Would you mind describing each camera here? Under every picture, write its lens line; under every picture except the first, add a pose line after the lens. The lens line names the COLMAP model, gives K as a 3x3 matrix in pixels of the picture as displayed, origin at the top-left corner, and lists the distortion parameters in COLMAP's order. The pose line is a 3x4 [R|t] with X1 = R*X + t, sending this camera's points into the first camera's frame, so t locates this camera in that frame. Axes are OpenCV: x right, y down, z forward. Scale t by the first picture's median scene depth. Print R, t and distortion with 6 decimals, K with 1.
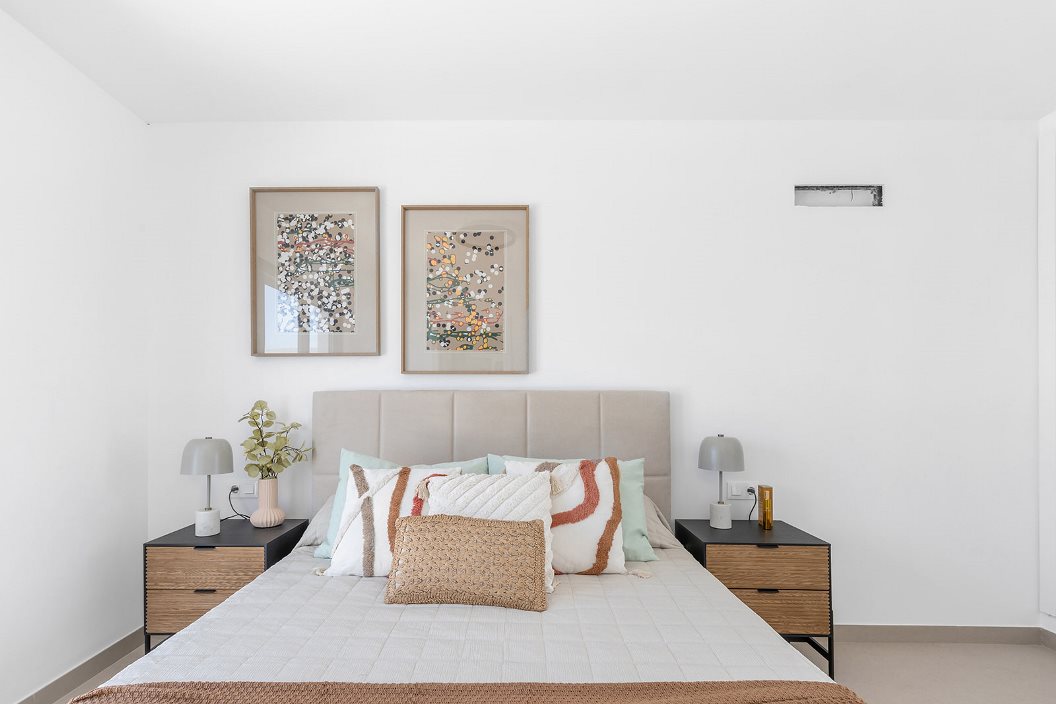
lens RADIAL K [[489.5, 0, 525.3], [0, 489.5, 395.2], [0, 0, 1]] dist [0.004664, 0.000165]
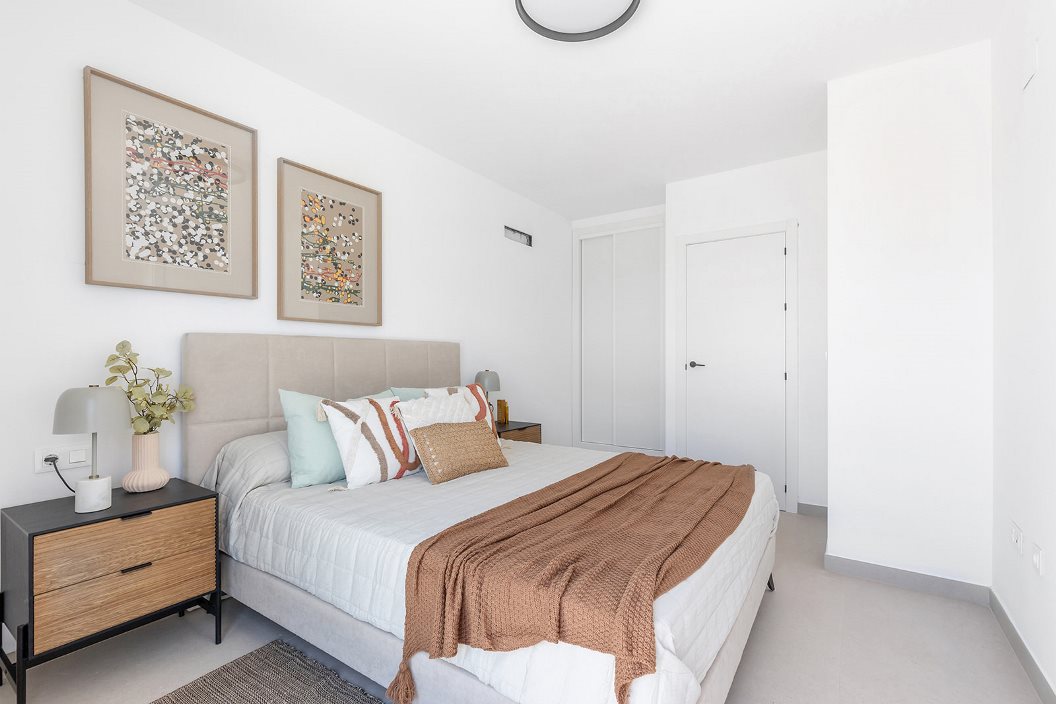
lens RADIAL K [[470.8, 0, 528.0], [0, 470.8, 352.0], [0, 0, 1]] dist [0.002187, -0.000475]
pose [[0.561756, 0.009843, 0.827244, -0.774854], [-0.006832, 0.999950, -0.007258, 0.029151], [-0.827275, -0.001575, 0.561796, 0.005220]]
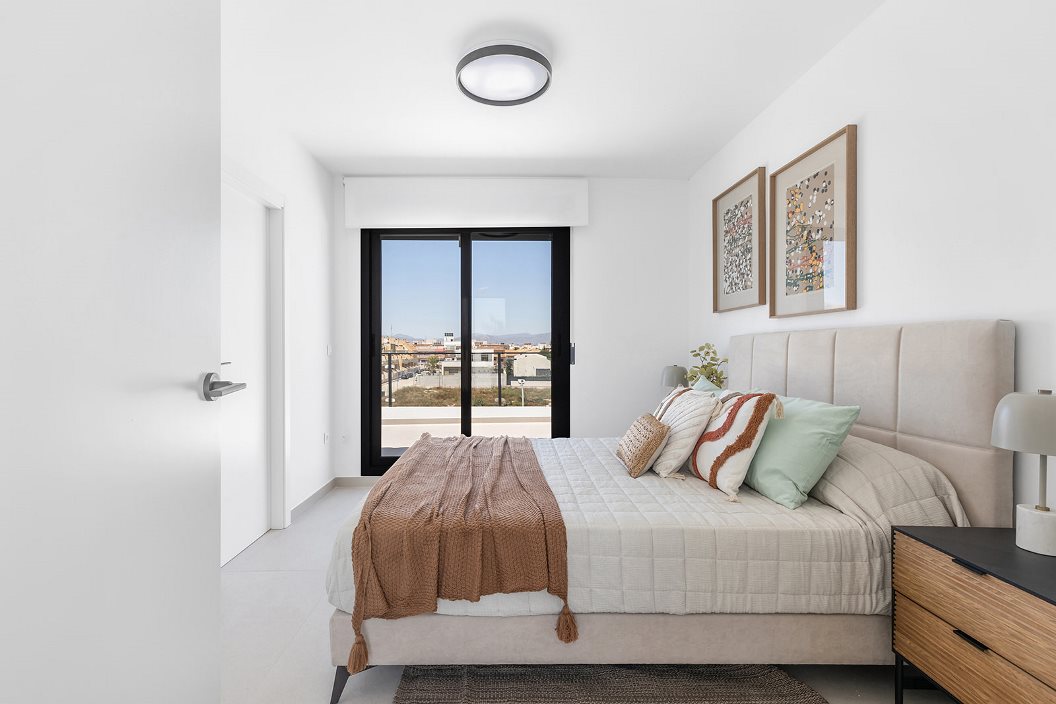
lens RADIAL K [[486.3, 0, 528.0], [0, 486.3, 352.0], [0, 0, 1]] dist [-0.000807, -0.000261]
pose [[0.063850, 0.003731, -0.997953, 0.865873], [0.012198, 0.999915, 0.004519, 0.024180], [0.997885, -0.012462, 0.063799, 0.339202]]
